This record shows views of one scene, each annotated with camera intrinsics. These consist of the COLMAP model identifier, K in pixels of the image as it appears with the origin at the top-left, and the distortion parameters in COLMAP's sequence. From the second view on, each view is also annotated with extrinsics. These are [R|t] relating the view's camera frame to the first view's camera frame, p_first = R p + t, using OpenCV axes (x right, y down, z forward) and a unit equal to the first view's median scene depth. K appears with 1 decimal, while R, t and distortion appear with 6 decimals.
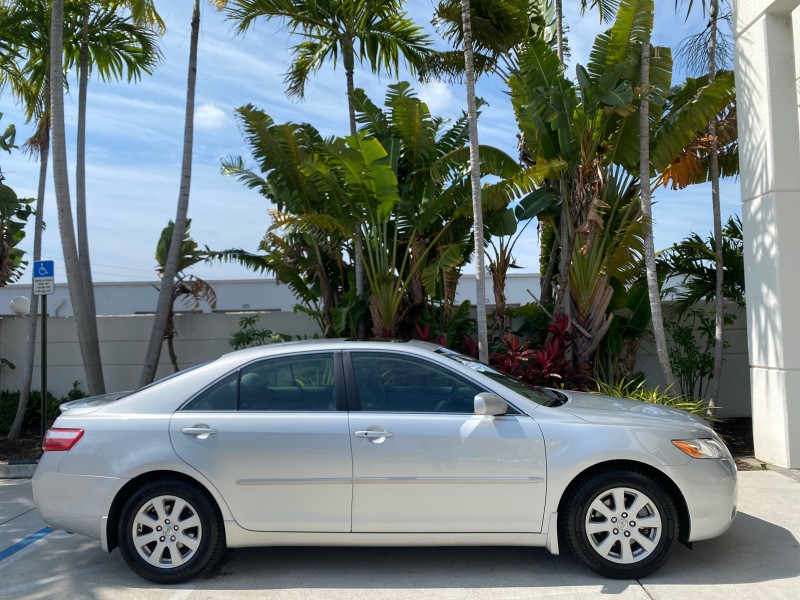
lens RADIAL K [[605.9, 0, 397.9], [0, 605.9, 299.9], [0, 0, 1]] dist [0.017696, 0.001768]
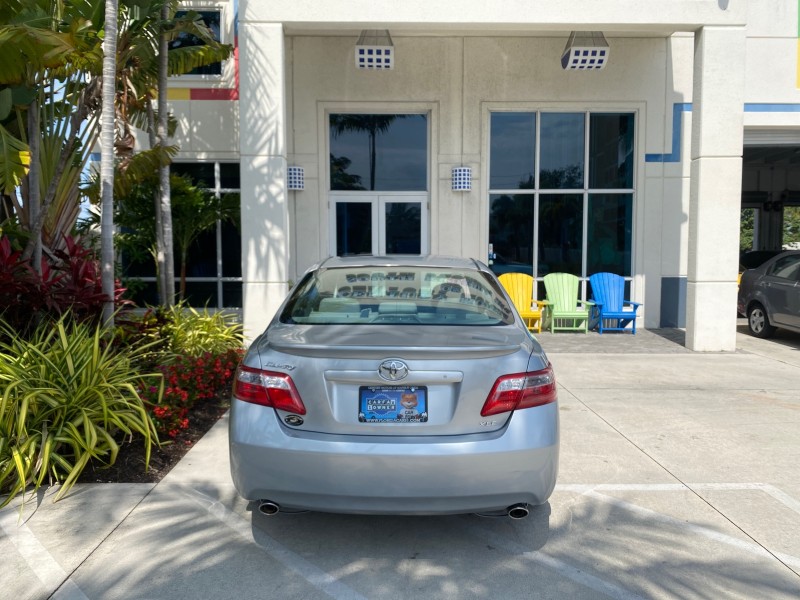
lens RADIAL K [[609.2, 0, 401.7], [0, 609.2, 301.3], [0, 0, 1]] dist [-0.000594, -0.000692]
pose [[-0.039886, -0.050311, 0.997937, -0.551052], [-0.053160, 0.997424, 0.048160, 0.049996], [-0.997789, -0.051129, -0.042458, 0.529414]]
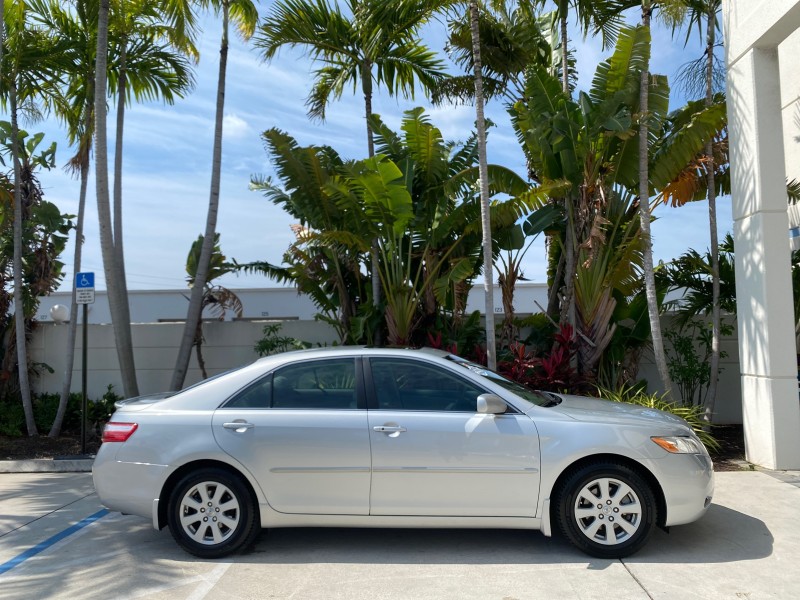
lens RADIAL K [[603.3, 0, 399.3], [0, 603.3, 298.6], [0, 0, 1]] dist [0.023010, -0.001343]
pose [[0.999737, 0.004422, -0.022516, 0.001289], [-0.004765, 0.999874, -0.015164, -0.003548], [0.022446, 0.015267, 0.999631, -0.059704]]
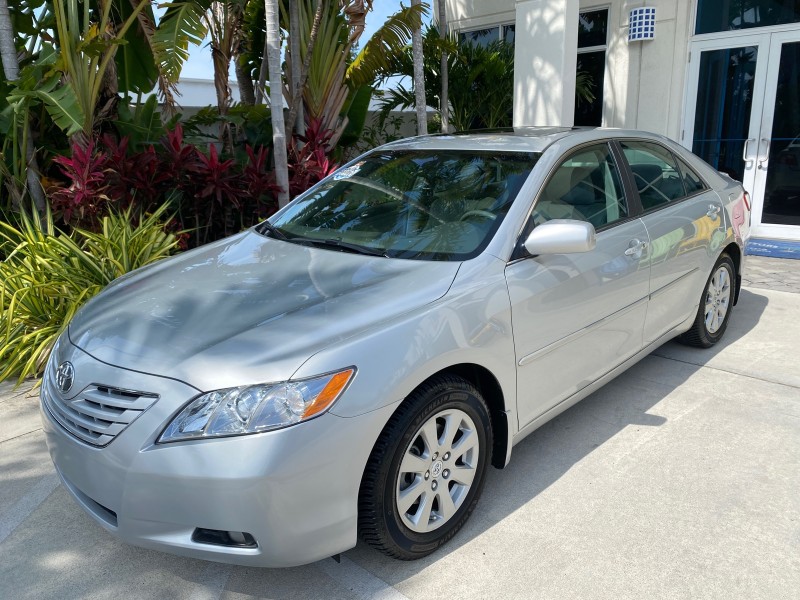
lens RADIAL K [[614.5, 0, 398.9], [0, 614.5, 293.0], [0, 0, 1]] dist [-0.004713, 0.004050]
pose [[0.667771, -0.175011, 0.723500, -0.276915], [-0.029712, 0.964926, 0.260834, 0.031766], [-0.743773, -0.195674, 0.639150, 0.310494]]
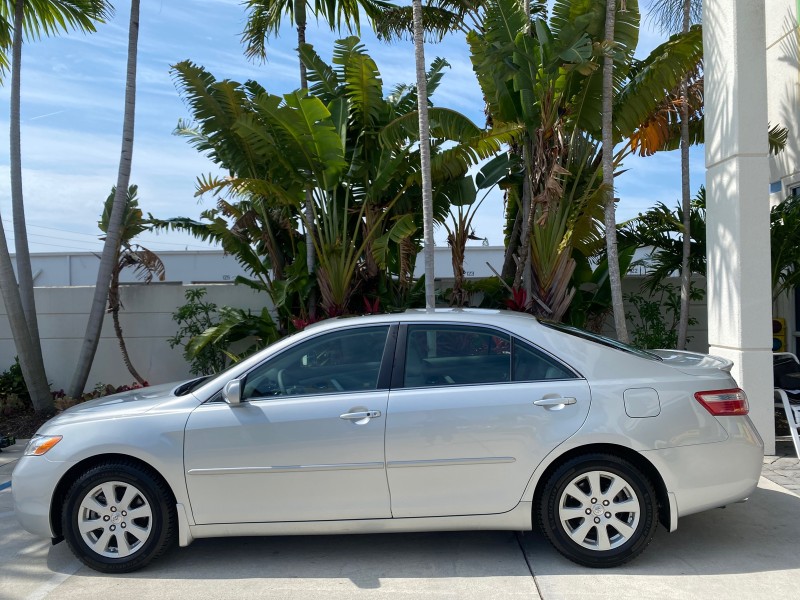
lens RADIAL K [[604.8, 0, 397.1], [0, 604.8, 297.7], [0, 0, 1]] dist [0.020262, -0.001476]
pose [[0.999982, 0.005654, 0.001827, 0.071524], [-0.005726, 0.999102, 0.041981, -0.000439], [-0.001588, -0.041991, 0.999117, 0.052942]]
